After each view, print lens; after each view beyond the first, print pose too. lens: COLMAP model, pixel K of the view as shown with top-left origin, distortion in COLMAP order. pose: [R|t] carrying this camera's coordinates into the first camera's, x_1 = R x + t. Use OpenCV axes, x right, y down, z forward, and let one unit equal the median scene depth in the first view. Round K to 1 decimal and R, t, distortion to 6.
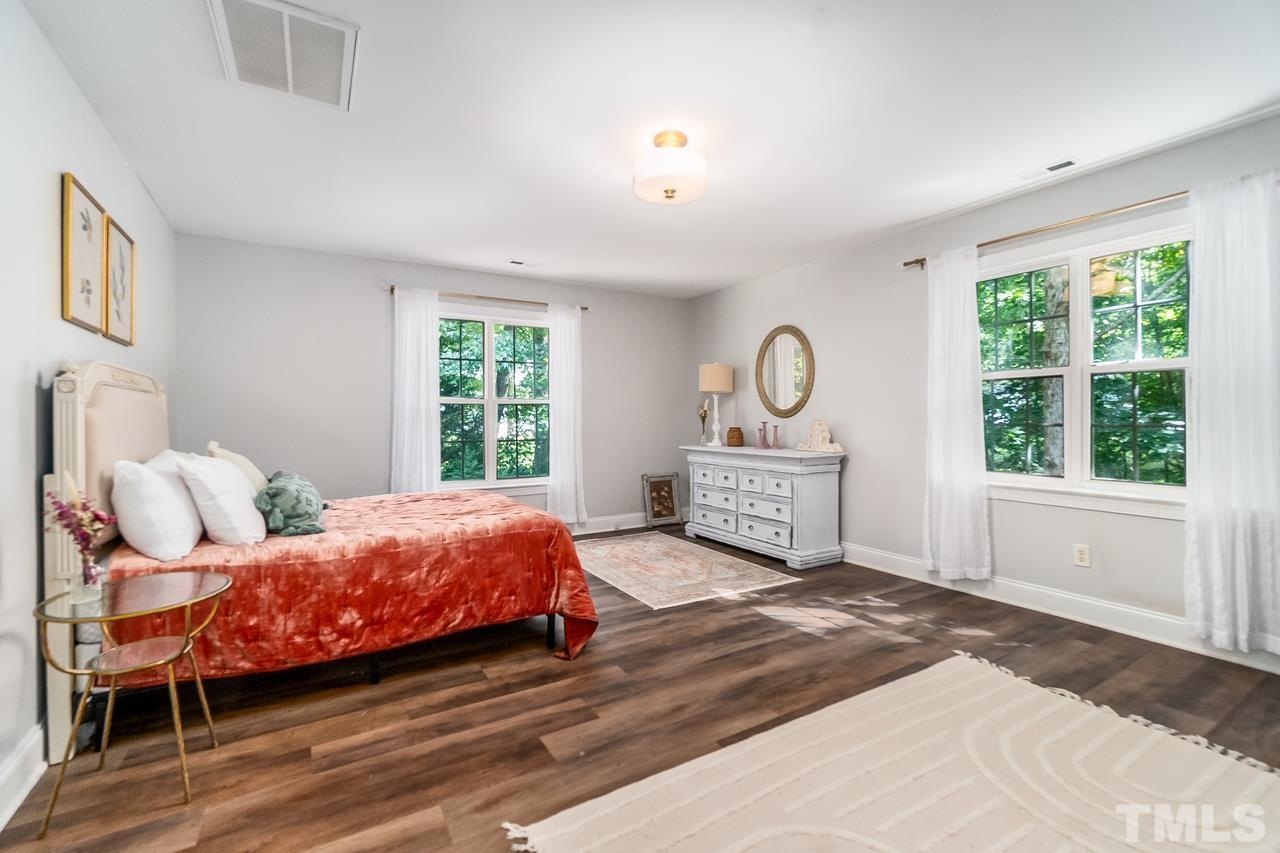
lens RADIAL K [[556.9, 0, 642.1], [0, 556.9, 422.3], [0, 0, 1]] dist [-0.001189, 0.000969]
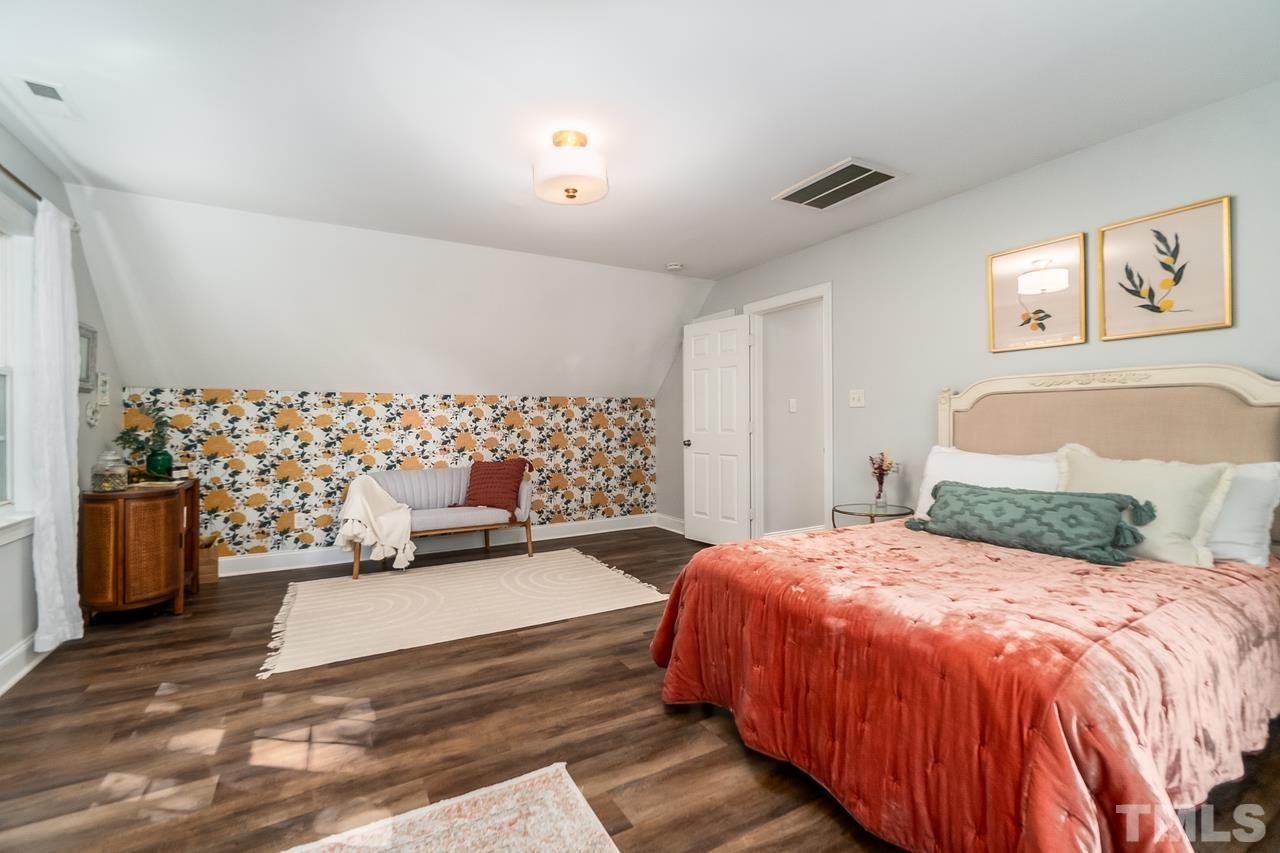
lens RADIAL K [[556.9, 0, 638.7], [0, 556.9, 421.8], [0, 0, 1]] dist [-0.001189, 0.000969]
pose [[-0.999678, 0.007912, 0.024109, -0.080181], [0.007832, 0.999963, -0.003441, -0.005192], [-0.024135, -0.003251, -0.999703, 1.825498]]
